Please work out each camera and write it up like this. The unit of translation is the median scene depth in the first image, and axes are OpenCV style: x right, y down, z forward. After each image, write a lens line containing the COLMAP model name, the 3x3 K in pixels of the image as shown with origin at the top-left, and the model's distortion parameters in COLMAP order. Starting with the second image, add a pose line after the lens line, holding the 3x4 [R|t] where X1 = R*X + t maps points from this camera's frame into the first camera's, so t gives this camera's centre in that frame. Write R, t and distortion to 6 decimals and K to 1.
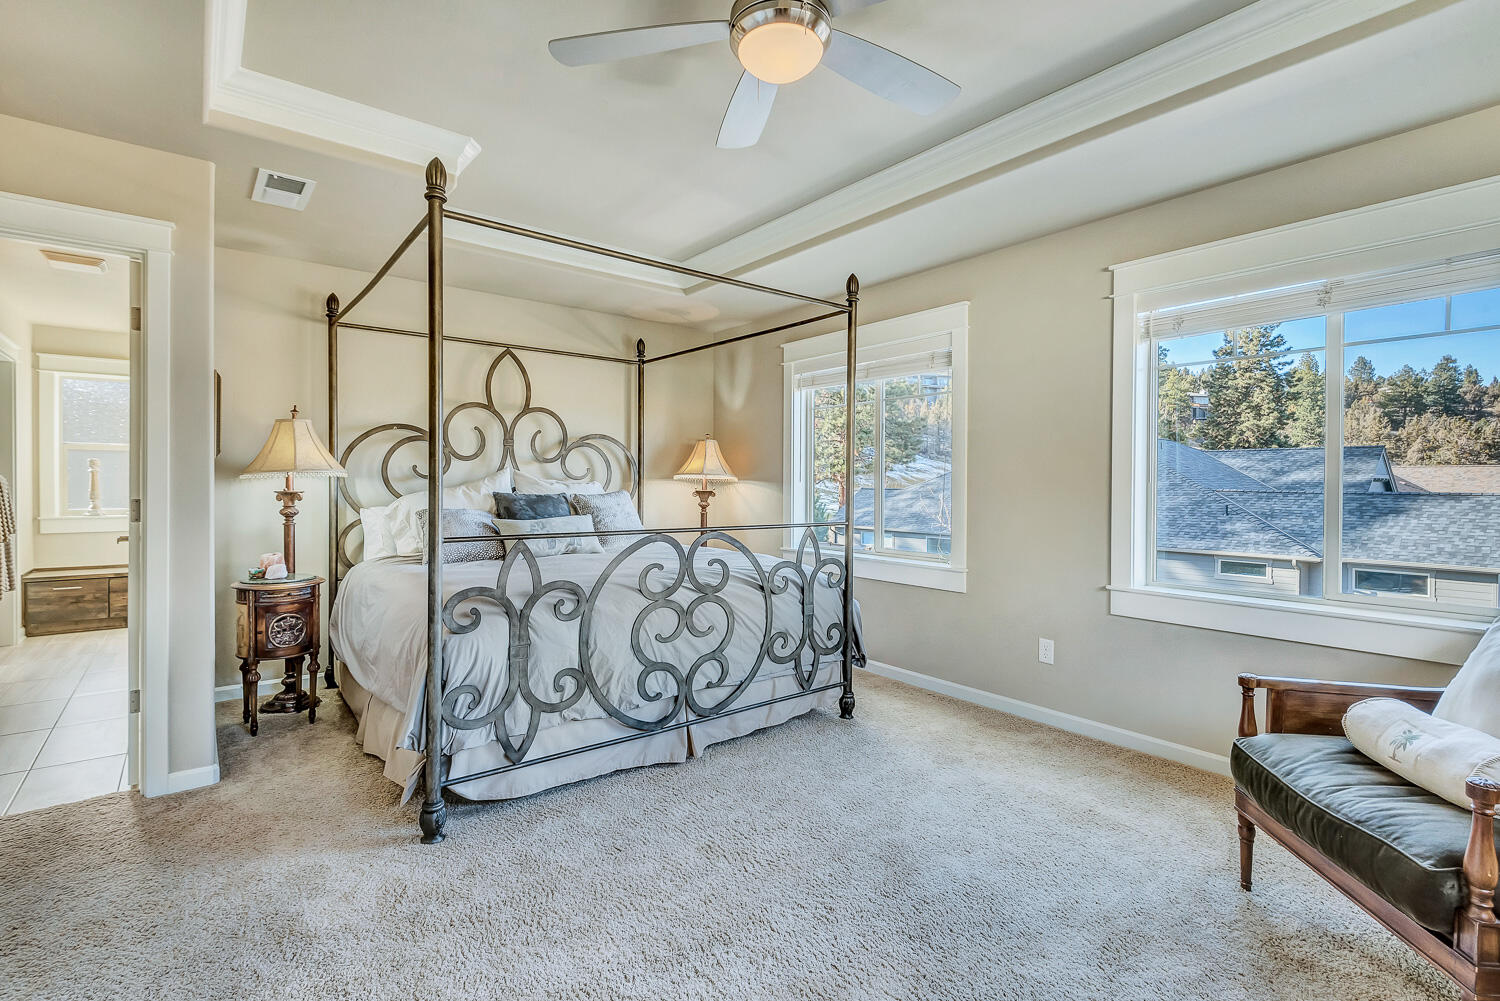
lens RADIAL K [[699.4, 0, 748.0], [0, 699.4, 486.8], [0, 0, 1]] dist [0.004046, -0.005671]
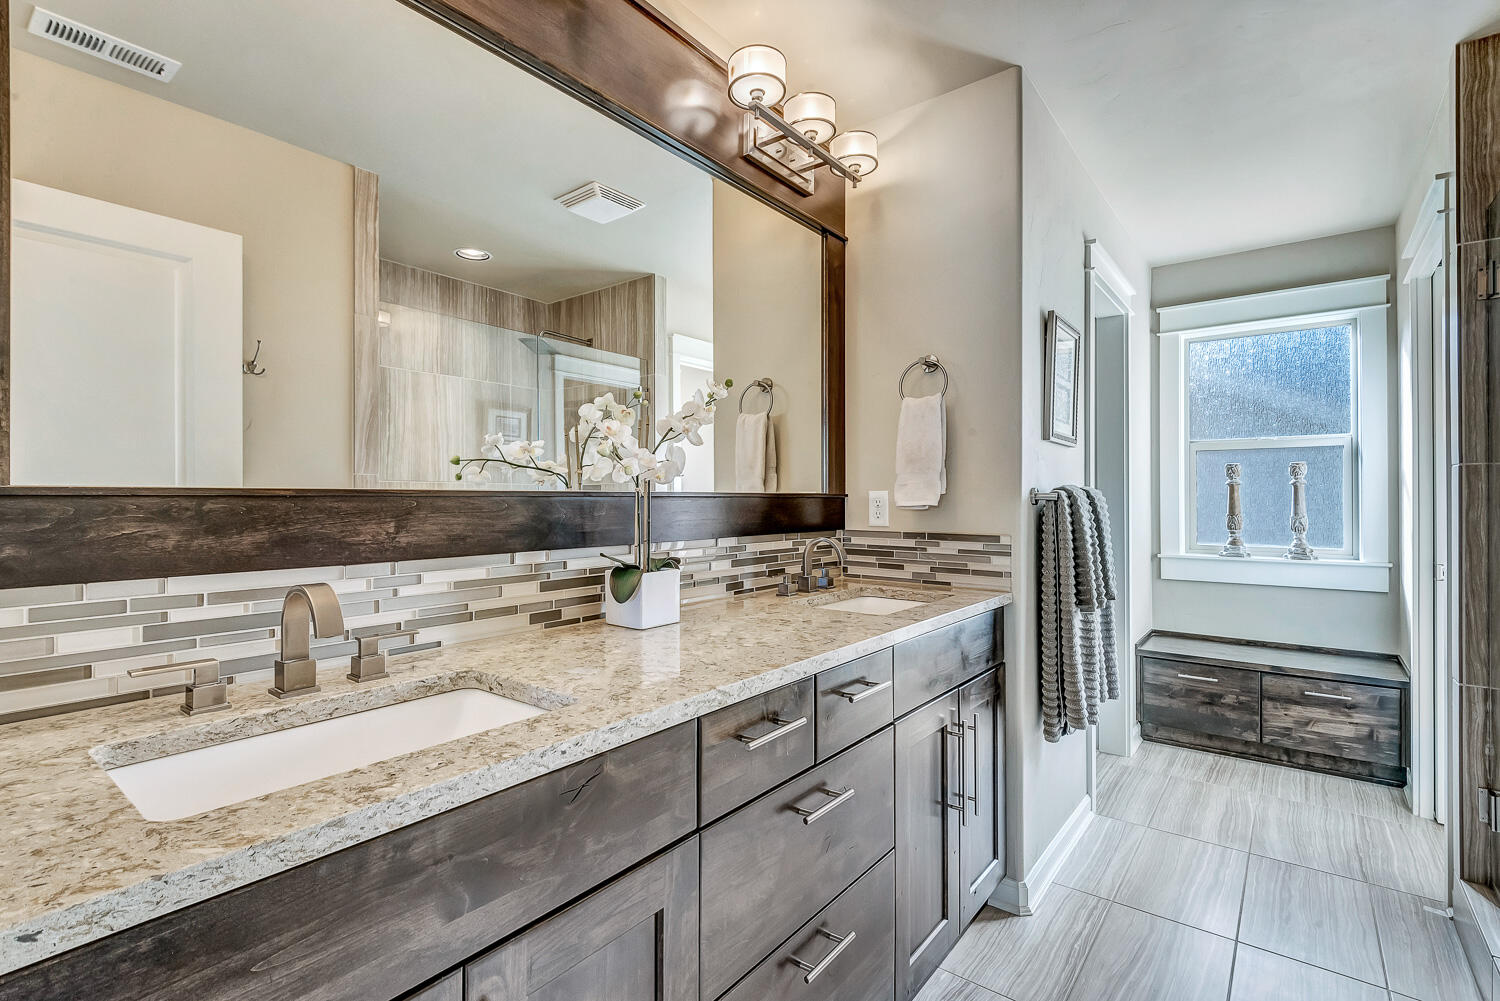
lens RADIAL K [[699.4, 0, 744.2], [0, 699.4, 488.5], [0, 0, 1]] dist [0.004046, -0.005671]
pose [[0.231780, -0.014399, -0.972662, -0.464659], [-0.009882, 0.999804, -0.017156, -0.003396], [0.972718, 0.013588, 0.231592, 0.466586]]
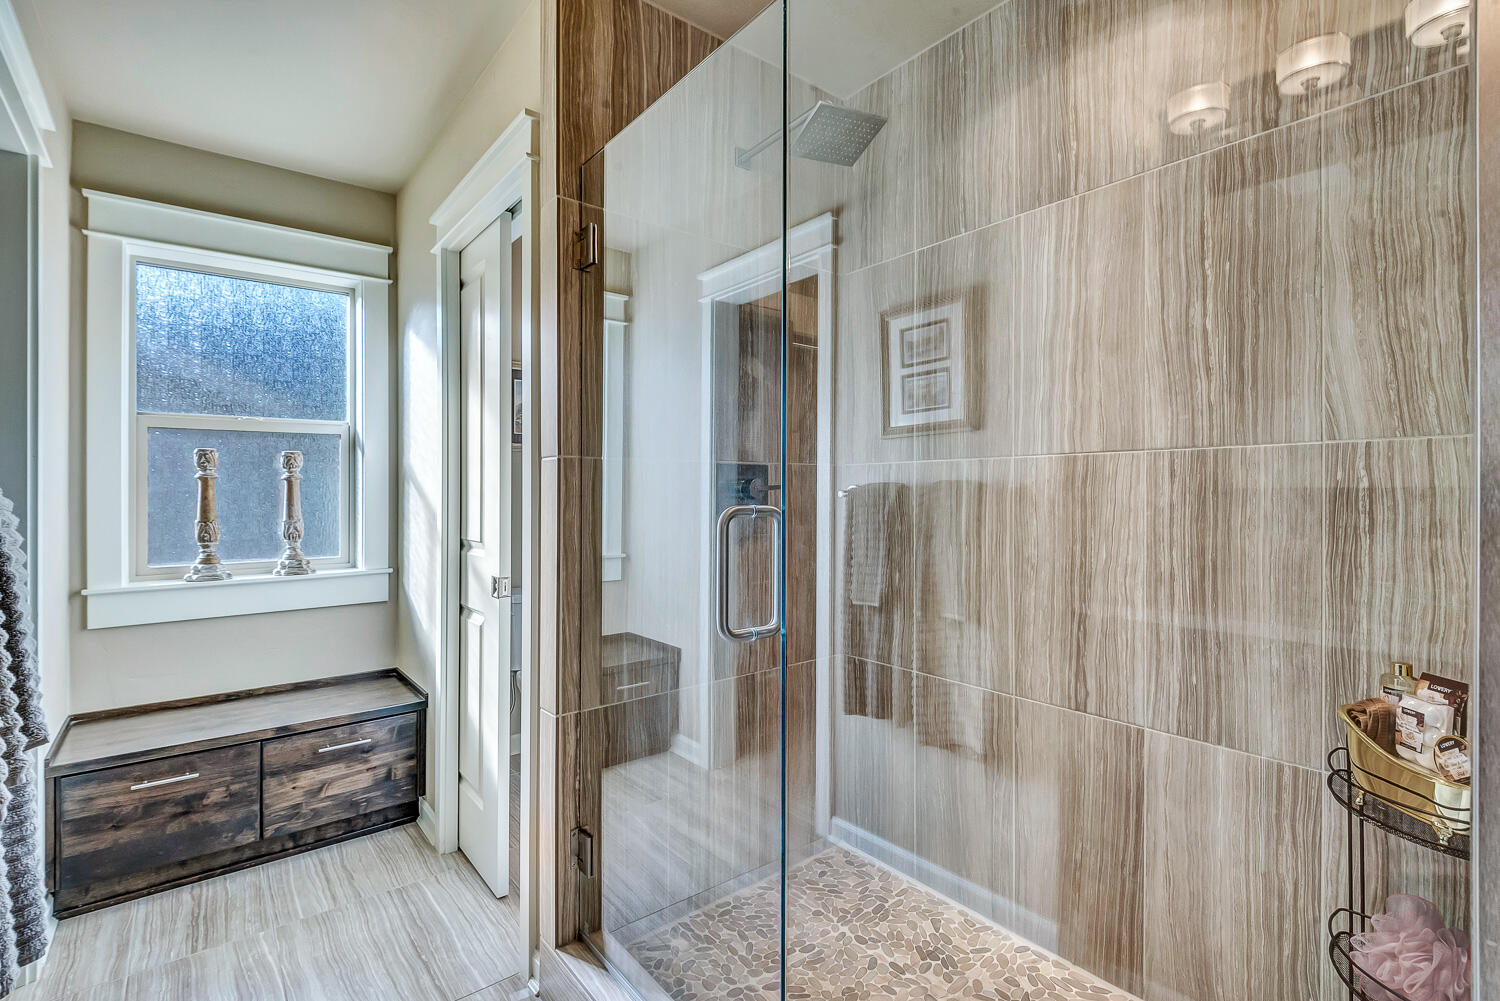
lens RADIAL K [[699.4, 0, 752.9], [0, 699.4, 487.9], [0, 0, 1]] dist [0.004046, -0.005671]
pose [[0.999929, -0.009220, 0.007513, -0.638245], [0.009331, 0.999845, -0.014914, -0.006381], [-0.007375, 0.014983, 0.999861, 0.597896]]
